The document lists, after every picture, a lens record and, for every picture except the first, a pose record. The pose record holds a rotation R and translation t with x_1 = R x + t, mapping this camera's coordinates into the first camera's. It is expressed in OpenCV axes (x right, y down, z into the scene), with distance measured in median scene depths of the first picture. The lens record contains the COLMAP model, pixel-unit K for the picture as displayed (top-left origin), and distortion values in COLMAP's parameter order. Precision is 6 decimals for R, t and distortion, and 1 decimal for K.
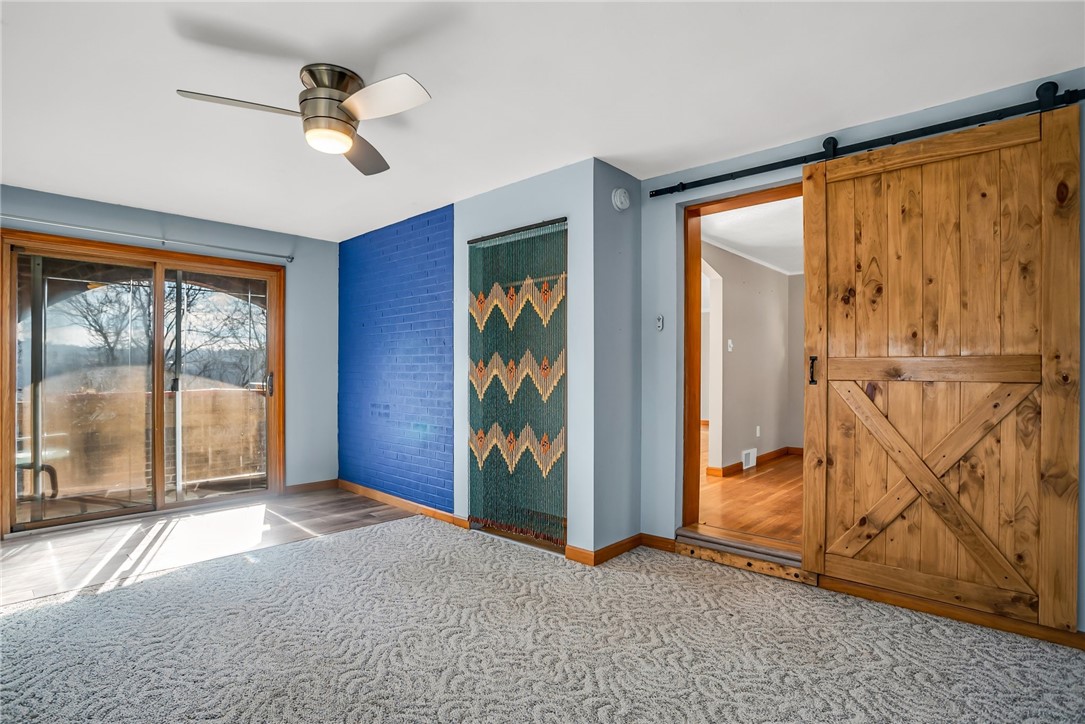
lens RADIAL K [[545.9, 0, 548.3], [0, 545.9, 367.9], [0, 0, 1]] dist [-0.080587, 0.035591]
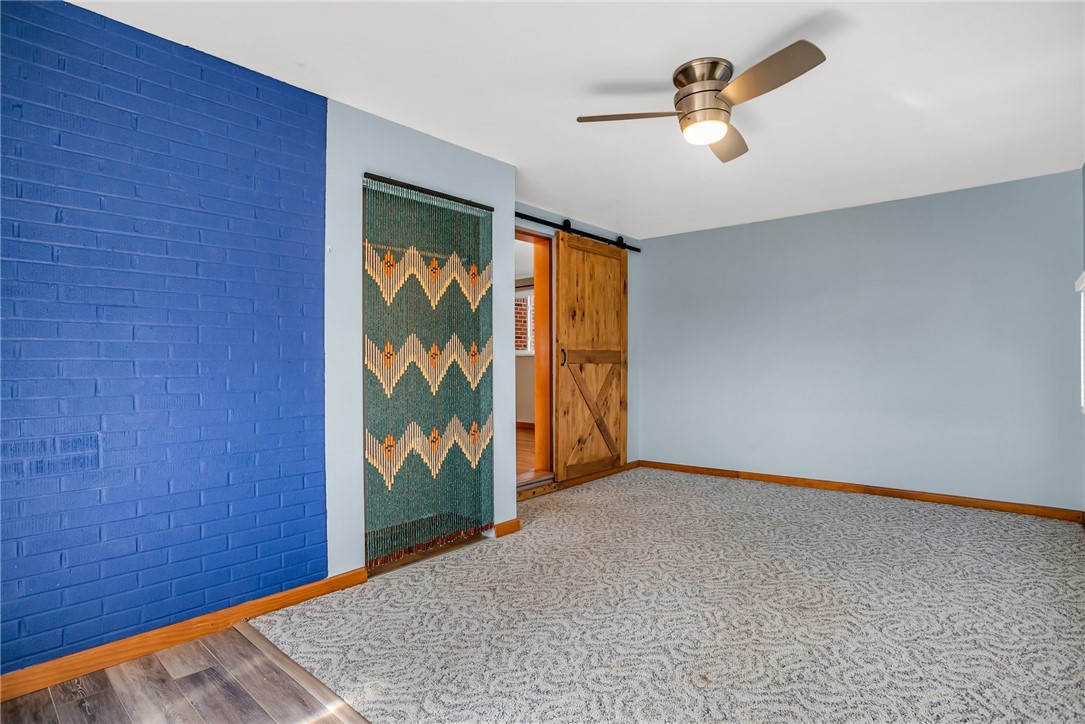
lens RADIAL K [[542.9, 0, 542.5], [0, 542.9, 362.0], [0, 0, 1]] dist [-0.079352, 0.032731]
pose [[-0.011040, -0.003003, 0.999935, -0.903336], [-0.000884, 0.999995, 0.002993, 0.010313], [-0.999939, -0.000851, -0.011042, 0.834185]]
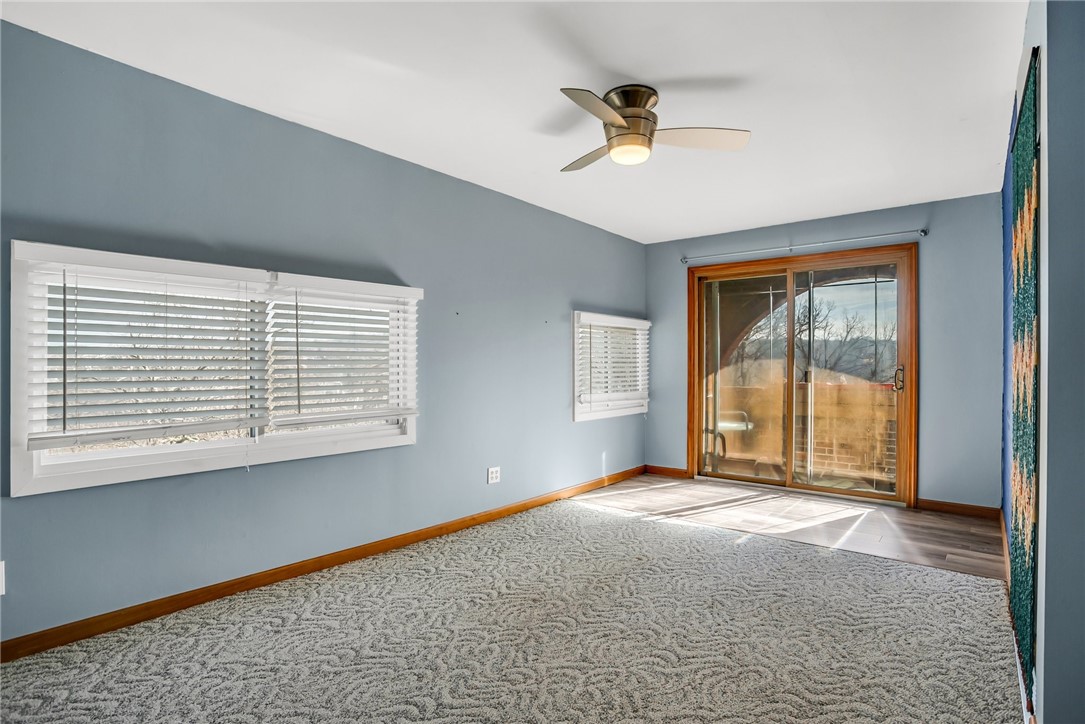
lens RADIAL K [[542.9, 0, 542.5], [0, 542.9, 362.0], [0, 0, 1]] dist [-0.079352, 0.032731]
pose [[0.037938, -0.007019, -0.999255, 0.438442], [0.002651, 0.999973, -0.006923, 0.008951], [0.999277, -0.002387, 0.037955, 0.489409]]
